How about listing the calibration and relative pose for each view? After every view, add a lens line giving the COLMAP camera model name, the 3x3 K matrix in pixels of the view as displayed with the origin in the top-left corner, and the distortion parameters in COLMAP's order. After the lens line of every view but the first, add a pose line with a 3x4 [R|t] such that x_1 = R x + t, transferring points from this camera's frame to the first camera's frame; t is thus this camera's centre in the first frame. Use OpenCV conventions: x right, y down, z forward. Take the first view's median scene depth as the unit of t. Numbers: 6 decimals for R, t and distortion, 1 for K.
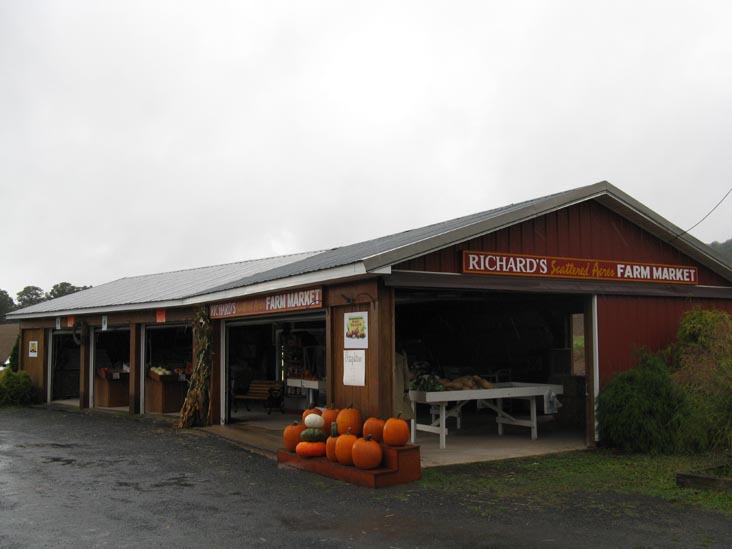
lens RADIAL K [[750.7, 0, 364.9], [0, 750.7, 274.1], [0, 0, 1]] dist [-0.149311, 0.000000]
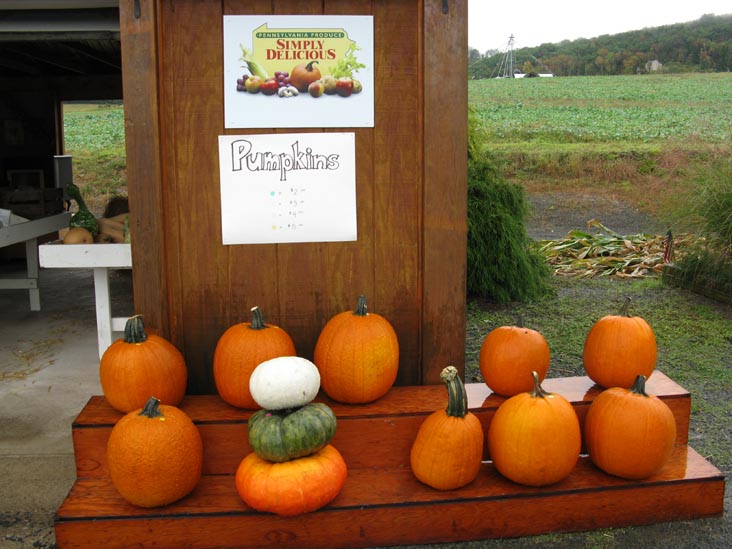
lens RADIAL K [[750.7, 0, 365.2], [0, 750.7, 273.8], [0, 0, 1]] dist [-0.149311, 0.000000]
pose [[0.438091, -0.142045, 0.887637, -0.290737], [-0.080422, 0.977284, 0.196083, 0.094115], [-0.895326, -0.157288, 0.416715, 0.821957]]
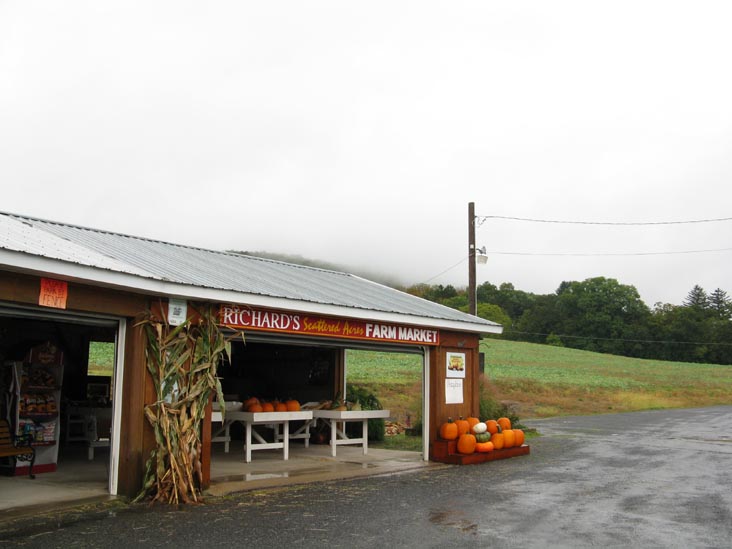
lens RADIAL K [[750.7, 0, 365.2], [0, 750.7, 274.0], [0, 0, 1]] dist [-0.149311, 0.000000]
pose [[-0.333982, 0.143264, 0.931628, -1.311336], [-0.099899, 0.977435, -0.186121, 0.187263], [-0.937271, -0.155230, -0.312134, 1.627338]]
